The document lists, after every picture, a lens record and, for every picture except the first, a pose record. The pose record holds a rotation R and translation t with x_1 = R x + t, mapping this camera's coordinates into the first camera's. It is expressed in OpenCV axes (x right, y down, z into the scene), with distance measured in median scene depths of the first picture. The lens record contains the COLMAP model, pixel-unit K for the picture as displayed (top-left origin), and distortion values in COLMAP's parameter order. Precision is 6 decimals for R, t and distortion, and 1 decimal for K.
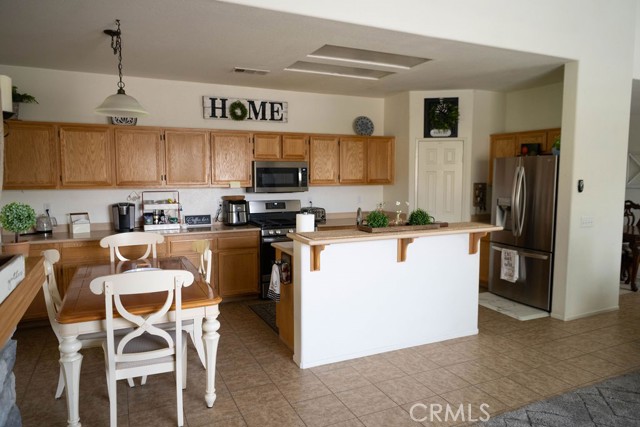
lens RADIAL K [[438.8, 0, 308.2], [0, 438.8, 206.5], [0, 0, 1]] dist [-0.005181, 0.002213]
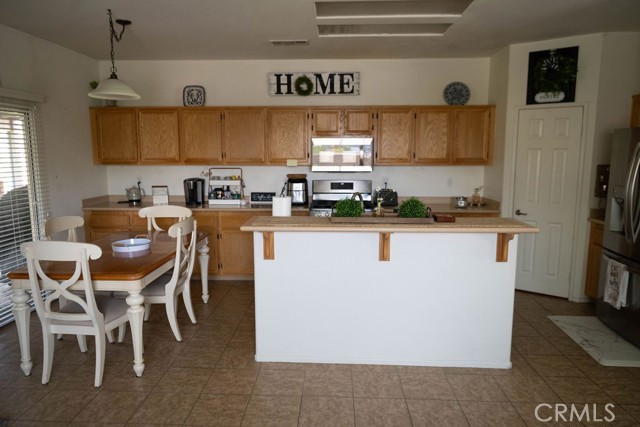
lens RADIAL K [[438.8, 0, 305.9], [0, 438.8, 206.8], [0, 0, 1]] dist [-0.005181, 0.002213]
pose [[0.883971, 0.059822, -0.463700, 0.342061], [-0.035391, 0.997497, 0.061219, -0.013896], [0.466201, -0.037705, 0.883875, 0.160820]]
